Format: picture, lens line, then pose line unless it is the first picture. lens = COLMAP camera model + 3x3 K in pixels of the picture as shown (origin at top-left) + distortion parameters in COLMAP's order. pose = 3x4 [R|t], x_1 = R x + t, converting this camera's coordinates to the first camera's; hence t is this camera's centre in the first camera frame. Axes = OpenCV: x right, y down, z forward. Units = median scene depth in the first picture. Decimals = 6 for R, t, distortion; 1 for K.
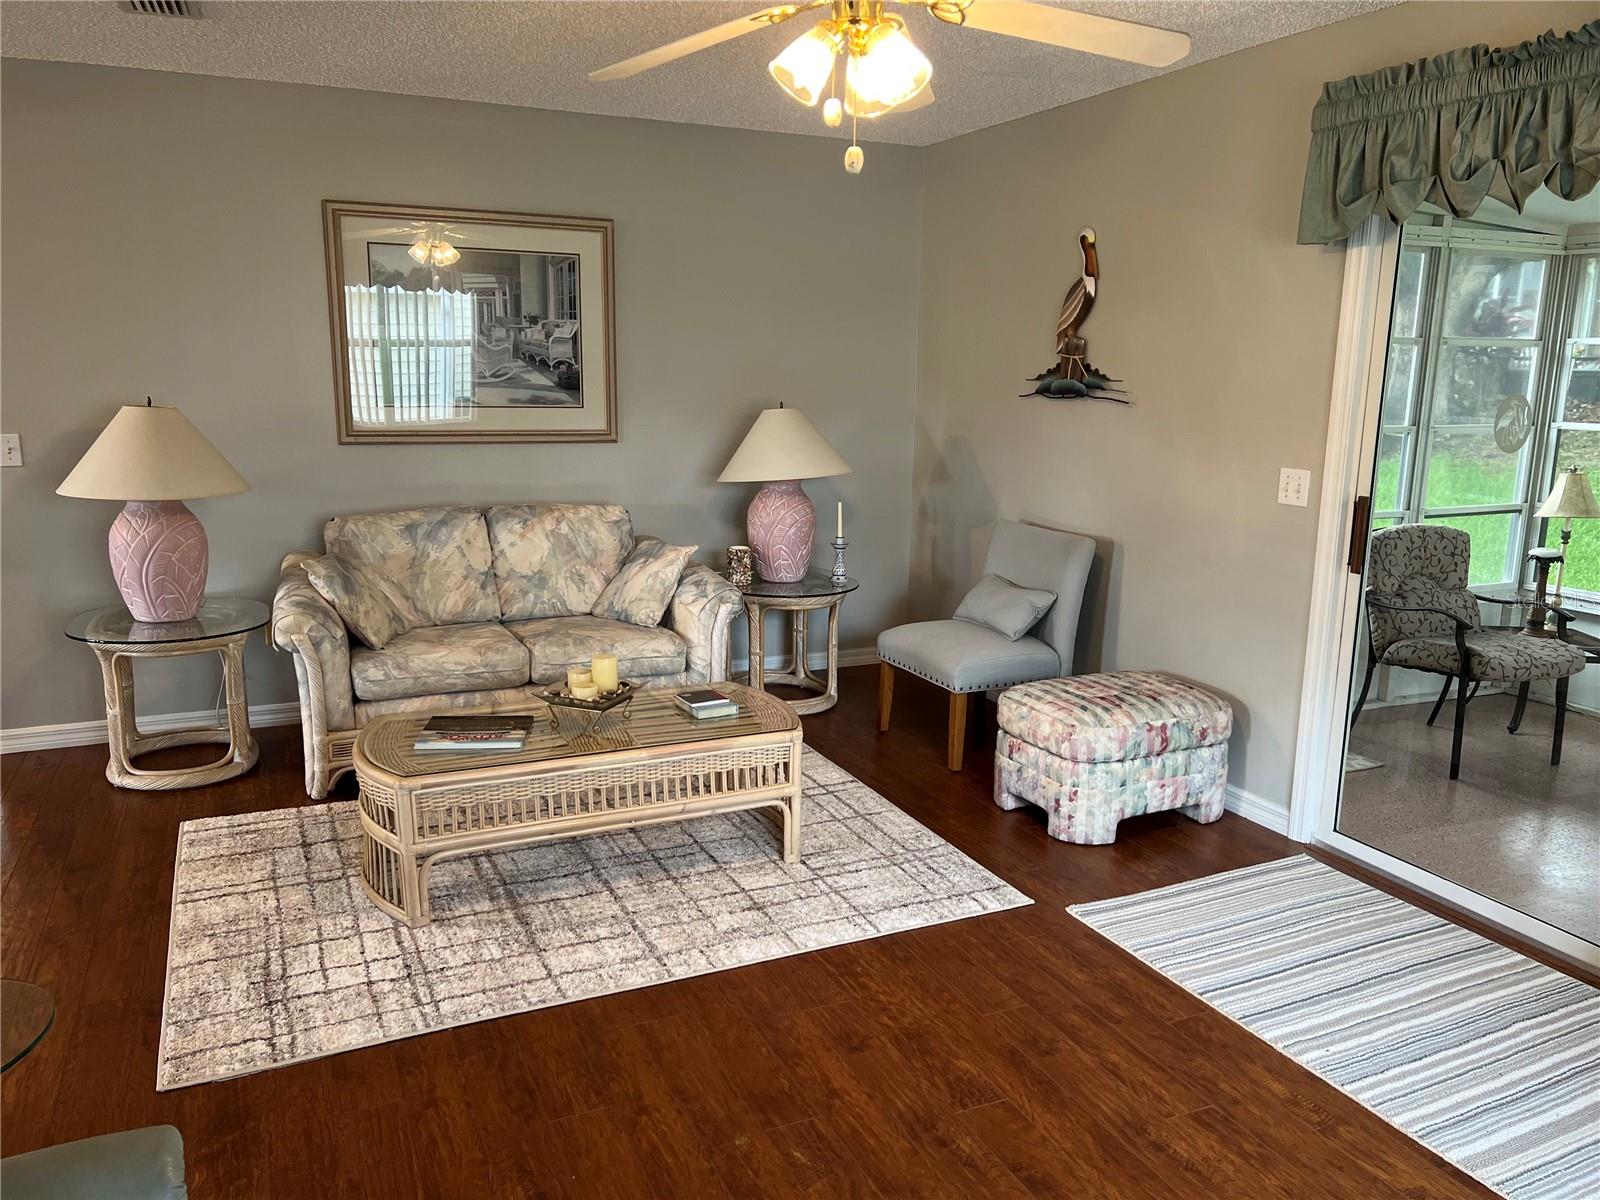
lens RADIAL K [[1190.1, 0, 797.3], [0, 1190.1, 605.0], [0, 0, 1]] dist [0.091796, -0.114402]
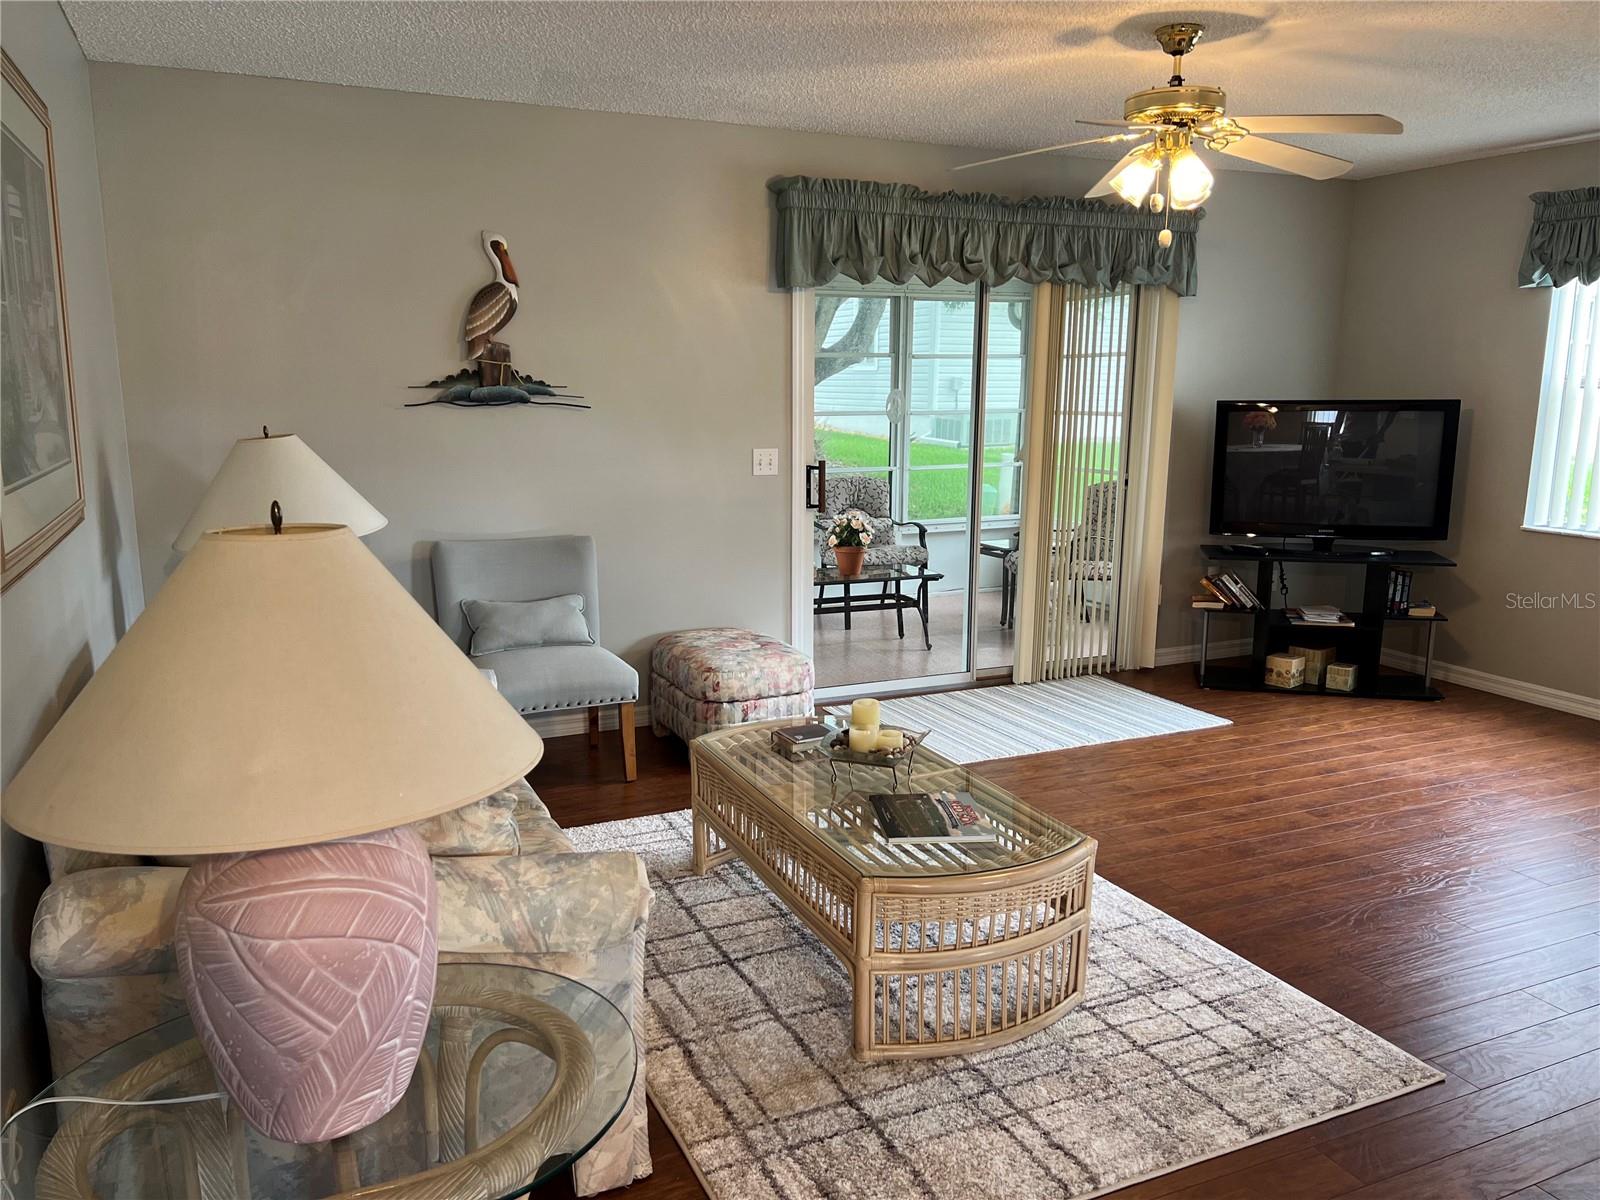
lens RADIAL K [[1191.0, 0, 801.8], [0, 1191.0, 609.2], [0, 0, 1]] dist [0.093818, -0.124724]
pose [[0.009140, -0.204553, 0.978813, -1.068906], [0.194615, 0.960500, 0.198909, -0.221438], [-0.980837, 0.188673, 0.048588, 1.028443]]
